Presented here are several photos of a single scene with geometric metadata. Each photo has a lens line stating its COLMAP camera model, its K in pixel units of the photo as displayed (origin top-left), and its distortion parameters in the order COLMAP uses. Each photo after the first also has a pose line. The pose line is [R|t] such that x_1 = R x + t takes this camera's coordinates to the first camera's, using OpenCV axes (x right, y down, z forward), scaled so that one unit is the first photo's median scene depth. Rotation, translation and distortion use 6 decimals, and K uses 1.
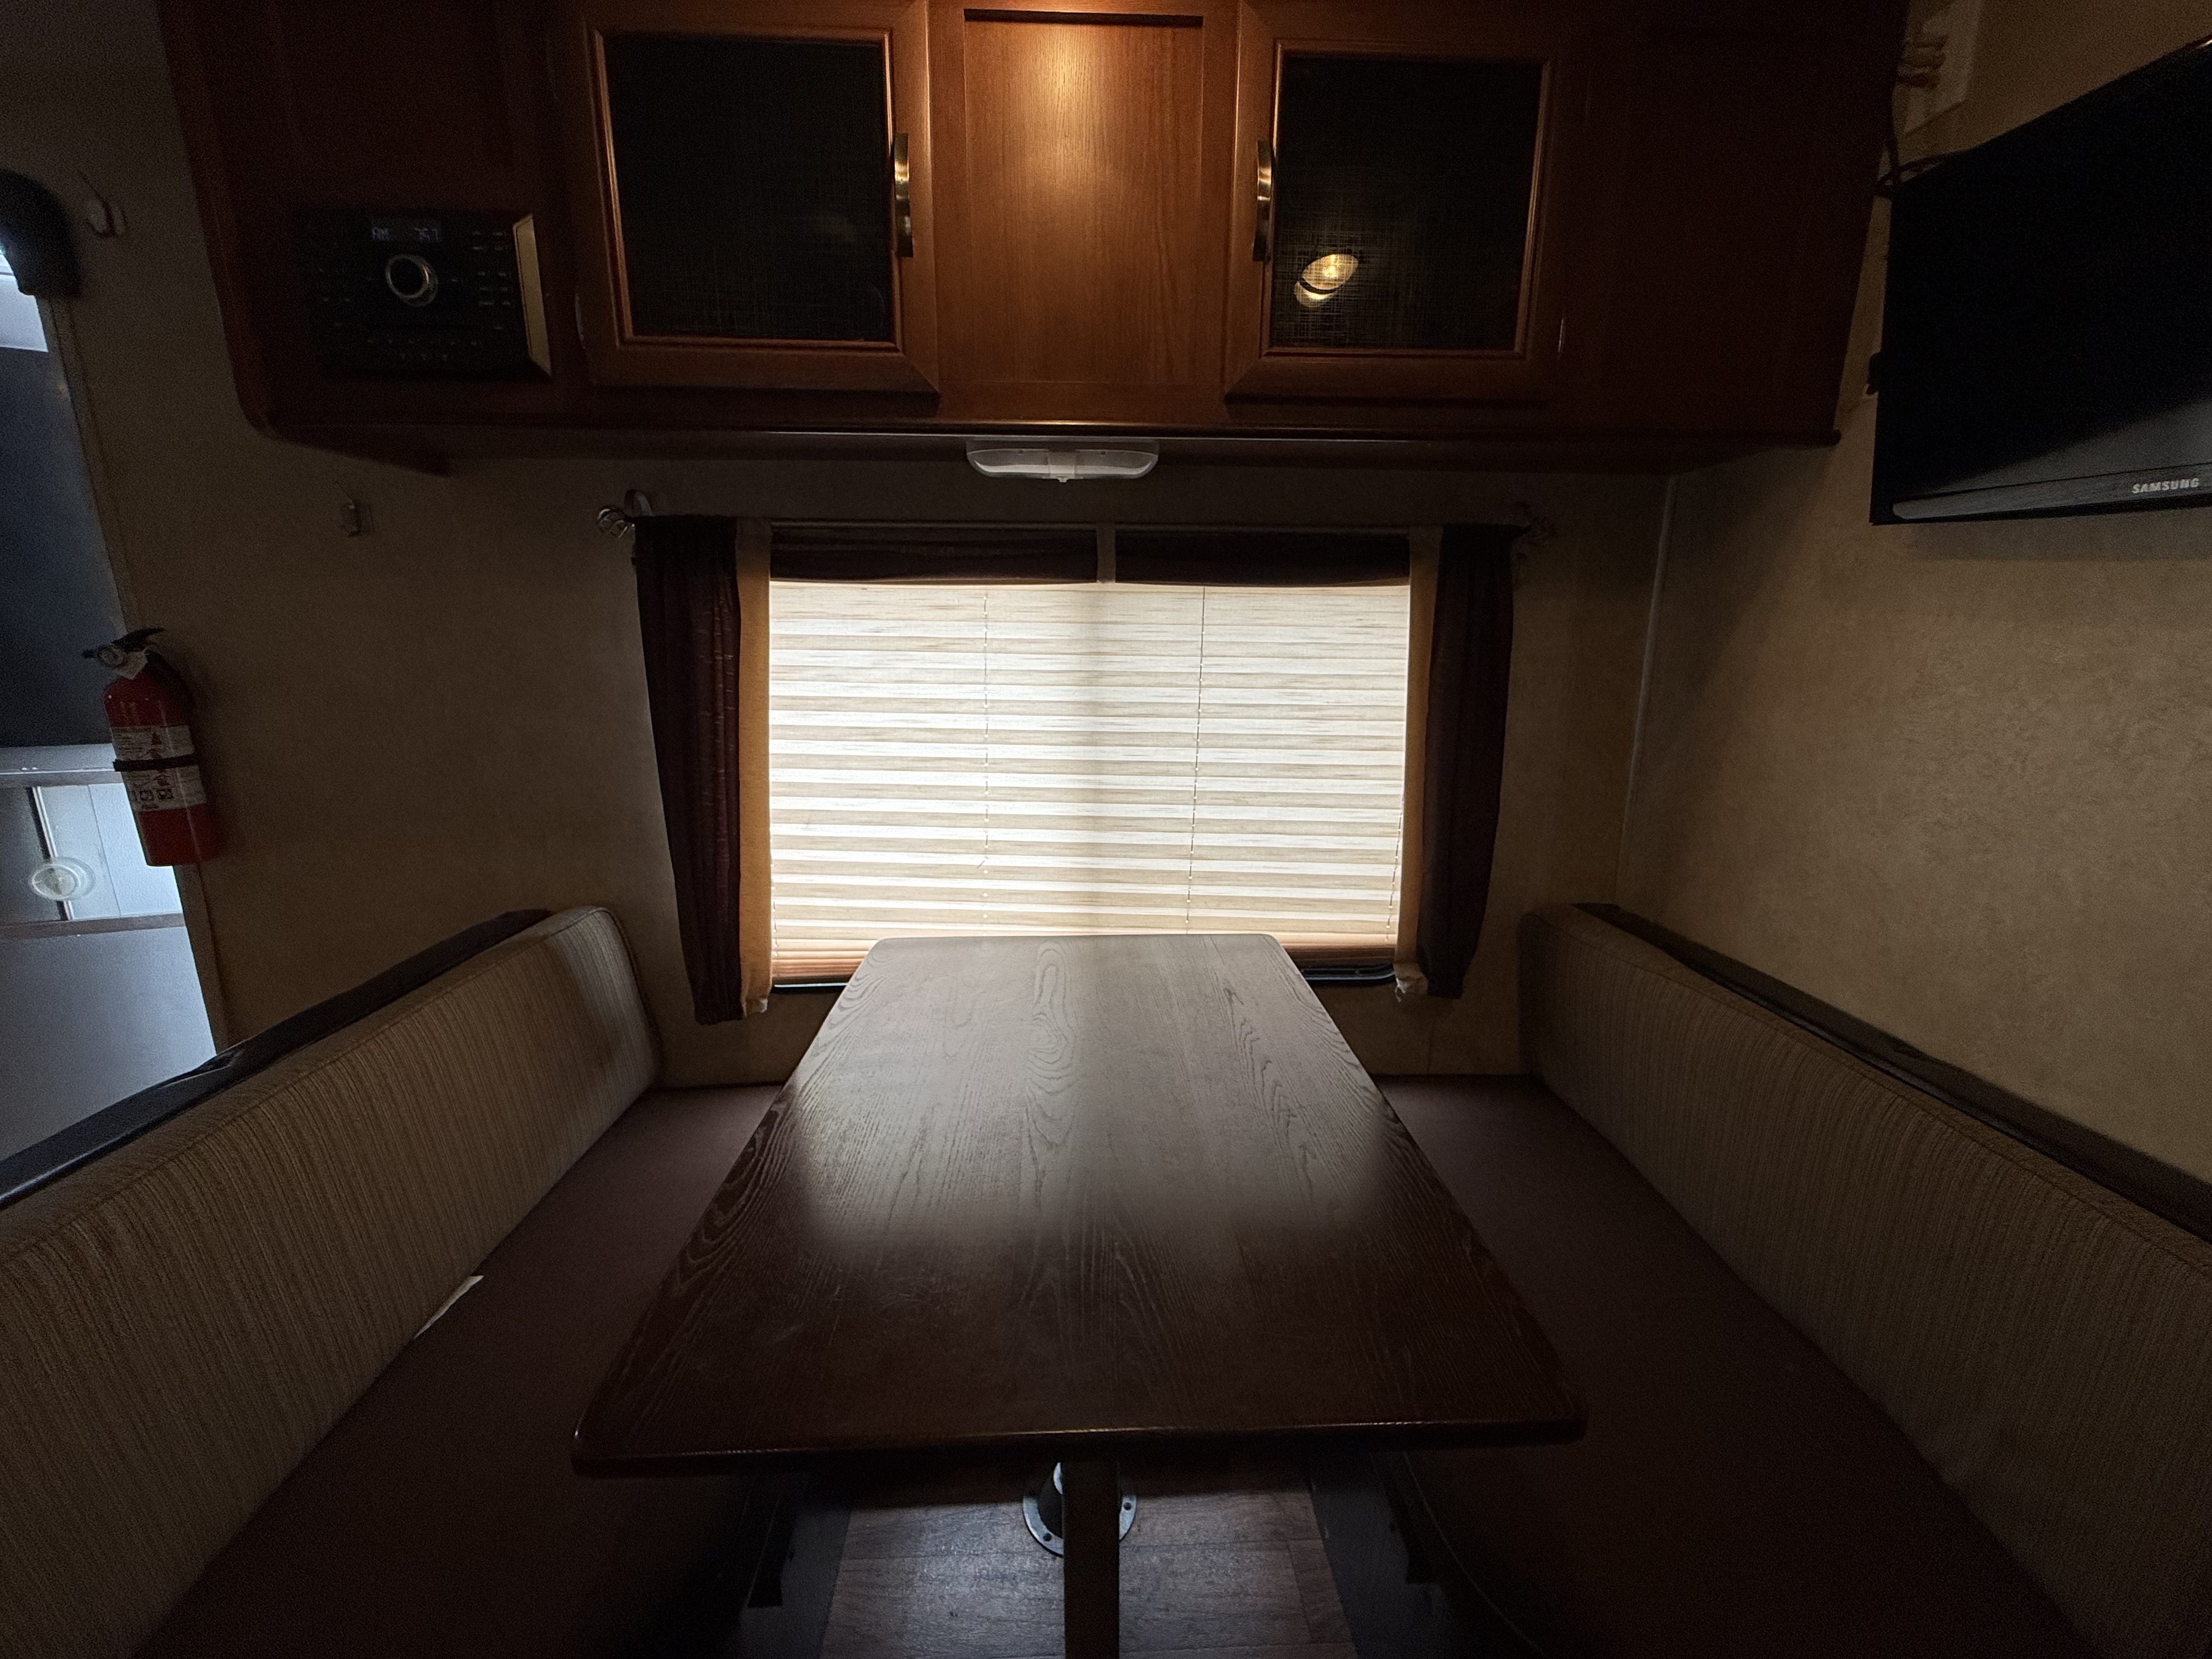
lens RADIAL K [[880.8, 0, 1118.3], [0, 880.8, 824.2], [0, 0, 1]] dist [-0.000129, 0.000101]
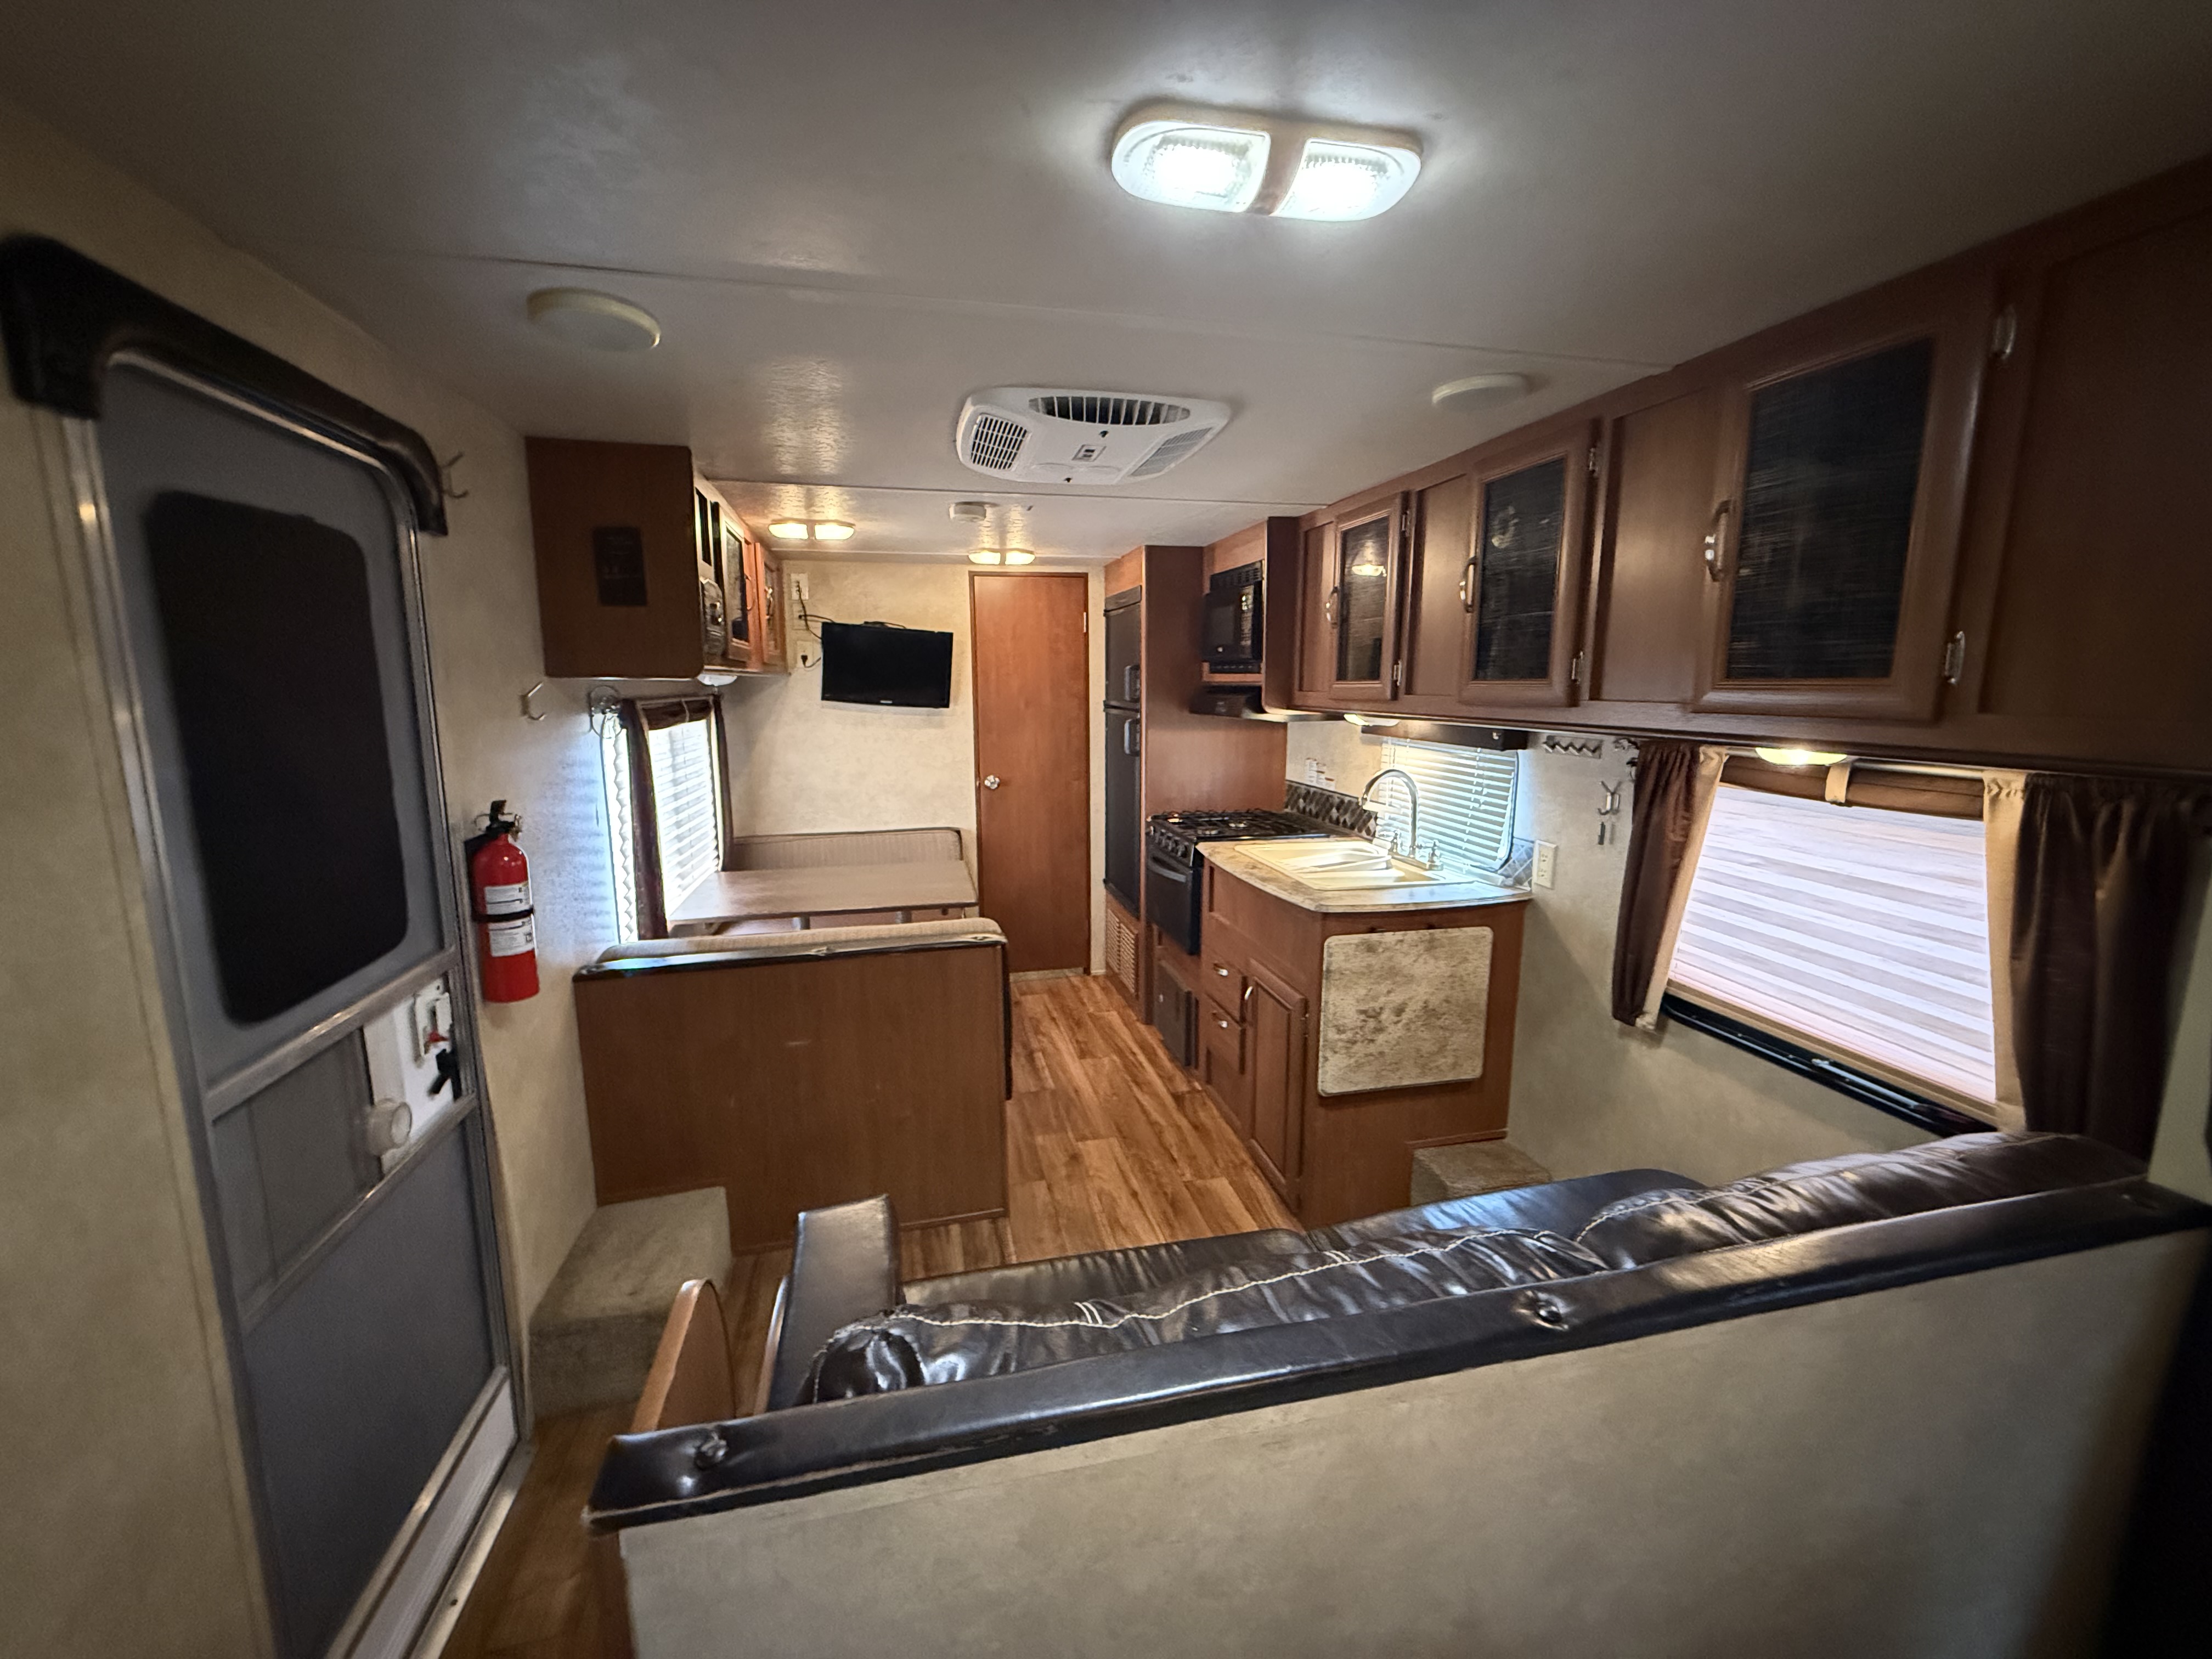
lens RADIAL K [[880.8, 0, 1104.3], [0, 880.8, 825.9], [0, 0, 1]] dist [-0.000129, 0.000101]
pose [[-0.185159, -0.162288, 0.969215, -2.265520], [0.212880, 0.956226, 0.200782, -0.238291], [-0.959374, 0.243503, -0.142506, 0.355163]]
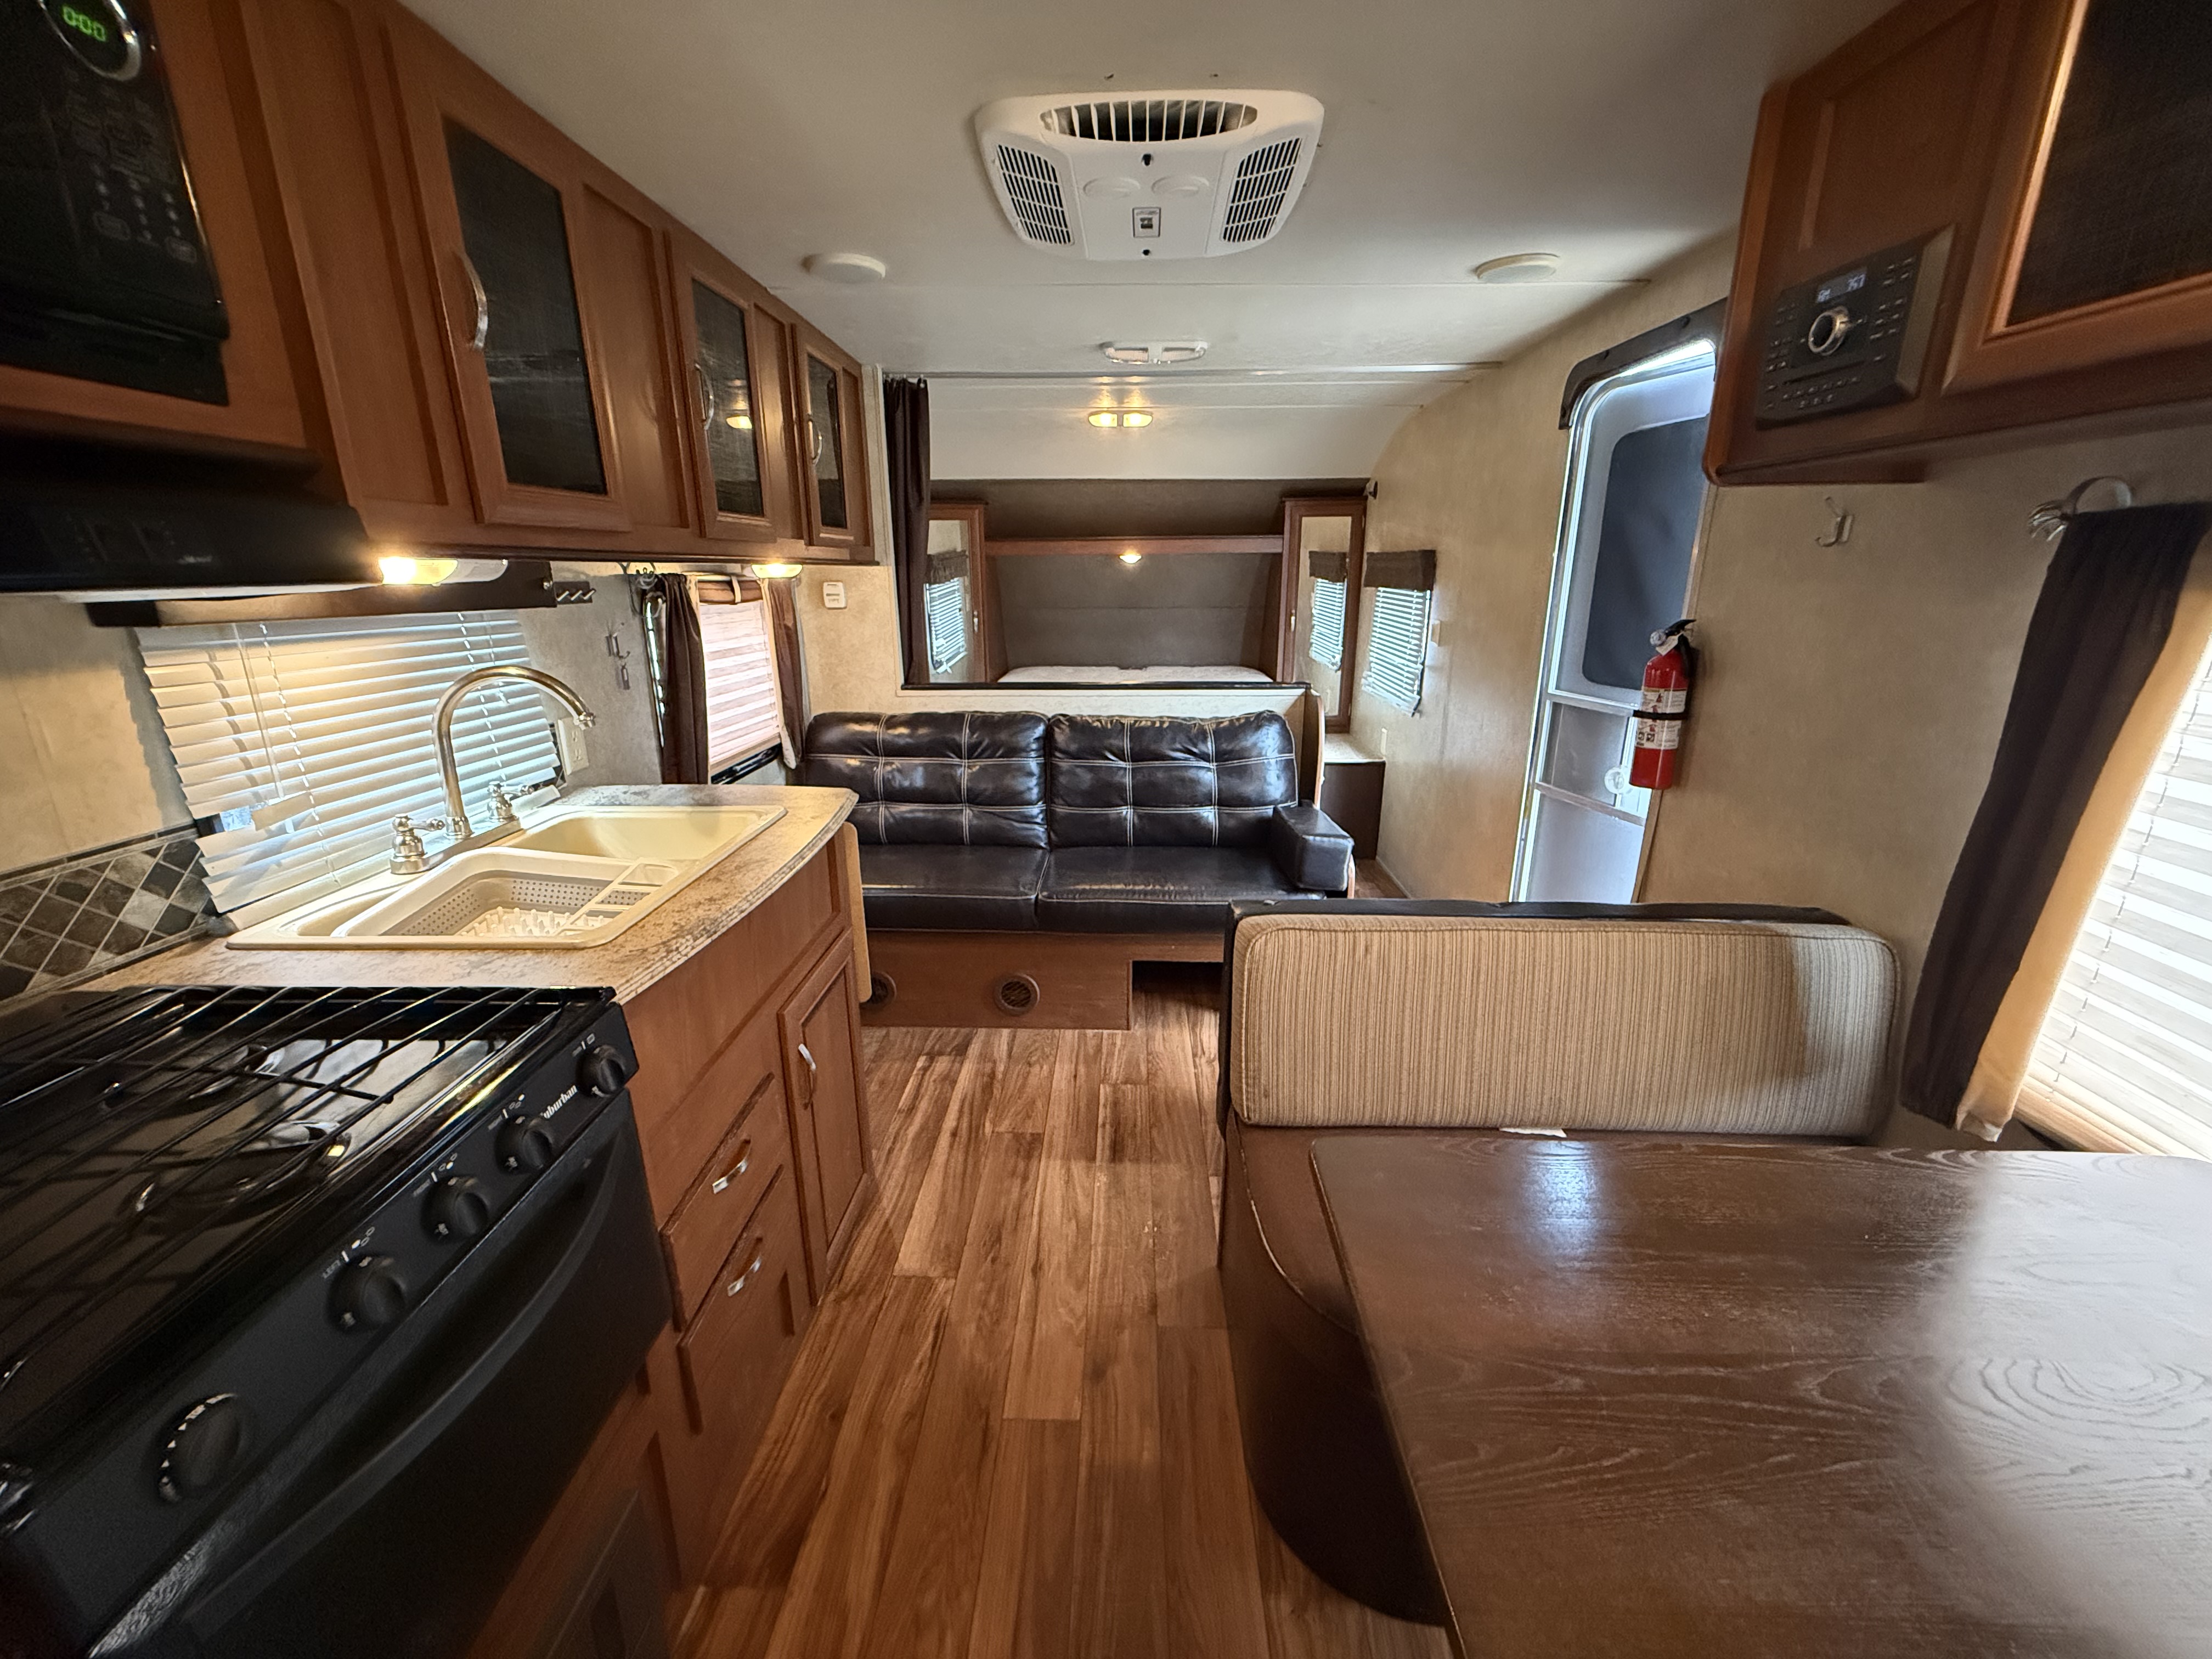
lens RADIAL K [[880.8, 0, 1102.6], [0, 880.8, 828.3], [0, 0, 1]] dist [-0.000129, 0.000101]
pose [[-0.070038, 0.278724, -0.957814, 0.349602], [-0.215307, 0.933316, 0.287339, -0.109677], [0.974032, 0.226349, -0.005356, 0.179872]]
